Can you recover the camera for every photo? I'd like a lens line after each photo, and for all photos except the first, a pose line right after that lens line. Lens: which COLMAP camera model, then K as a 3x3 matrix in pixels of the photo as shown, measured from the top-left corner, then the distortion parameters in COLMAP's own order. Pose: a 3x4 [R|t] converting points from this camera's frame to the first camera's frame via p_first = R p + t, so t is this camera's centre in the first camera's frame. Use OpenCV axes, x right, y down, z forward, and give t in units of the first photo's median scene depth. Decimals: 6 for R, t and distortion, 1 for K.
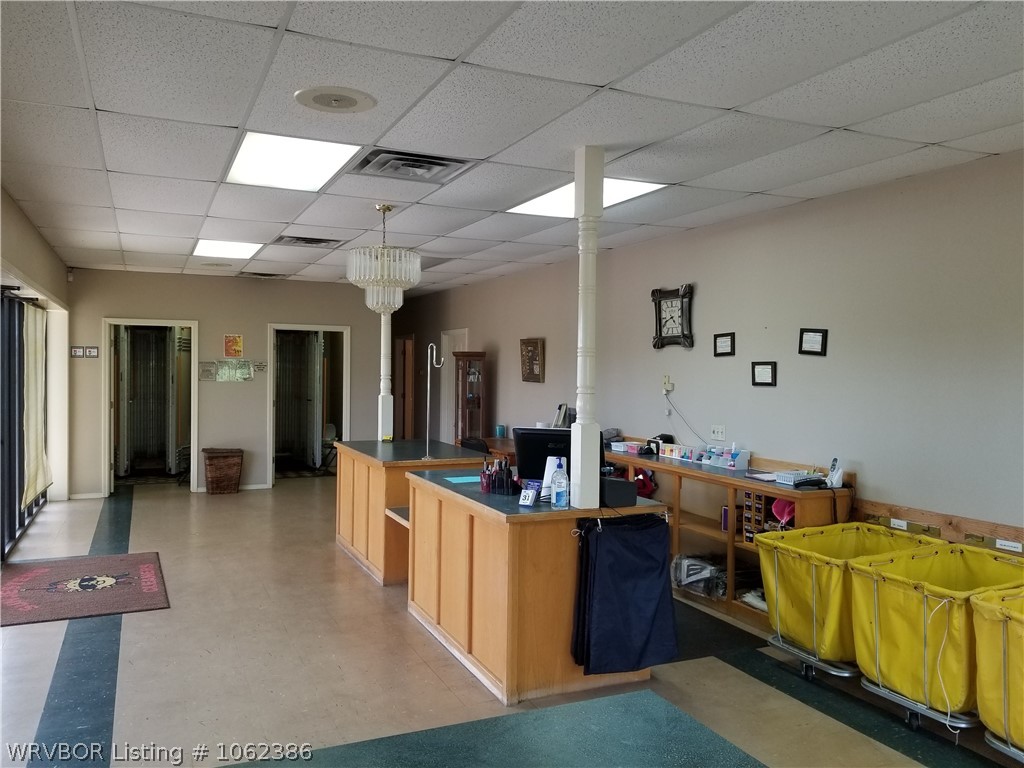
lens RADIAL K [[802.3, 0, 510.3], [0, 802.3, 385.5], [0, 0, 1]] dist [0.047357, -0.084496]
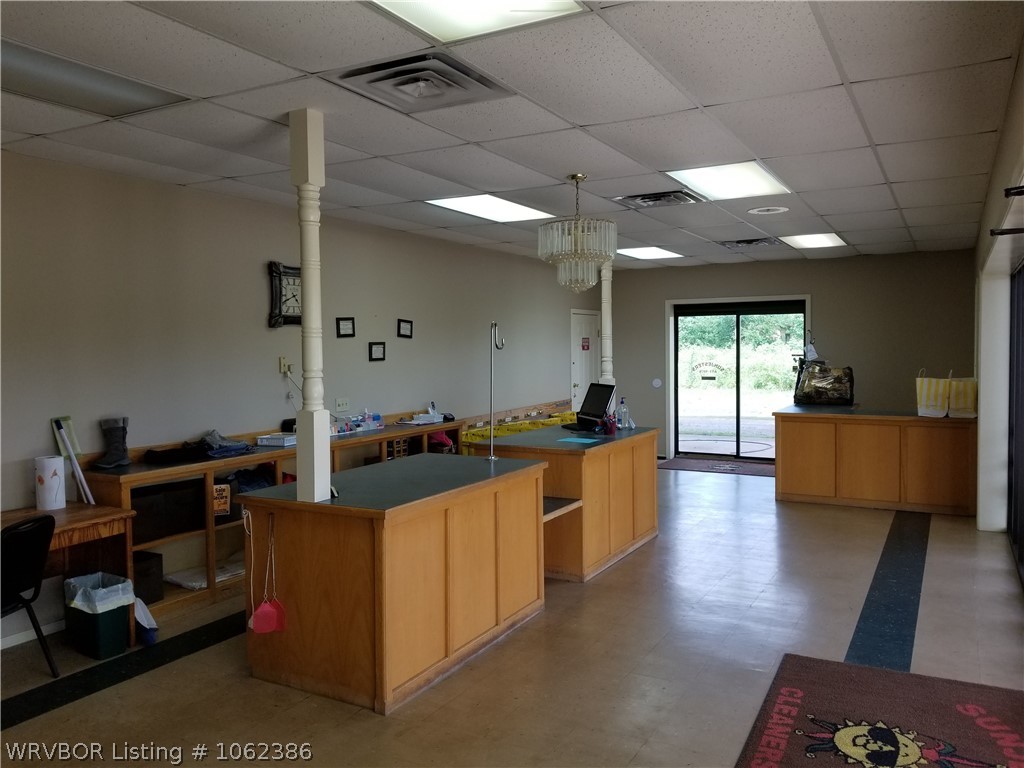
lens RADIAL K [[802.3, 0, 509.1], [0, 802.3, 378.8], [0, 0, 1]] dist [0.047357, -0.084496]
pose [[-0.607573, -0.038600, 0.793326, -0.802568], [0.021429, 0.997658, 0.064954, -0.047517], [-0.793975, 0.056464, -0.605323, 1.536547]]
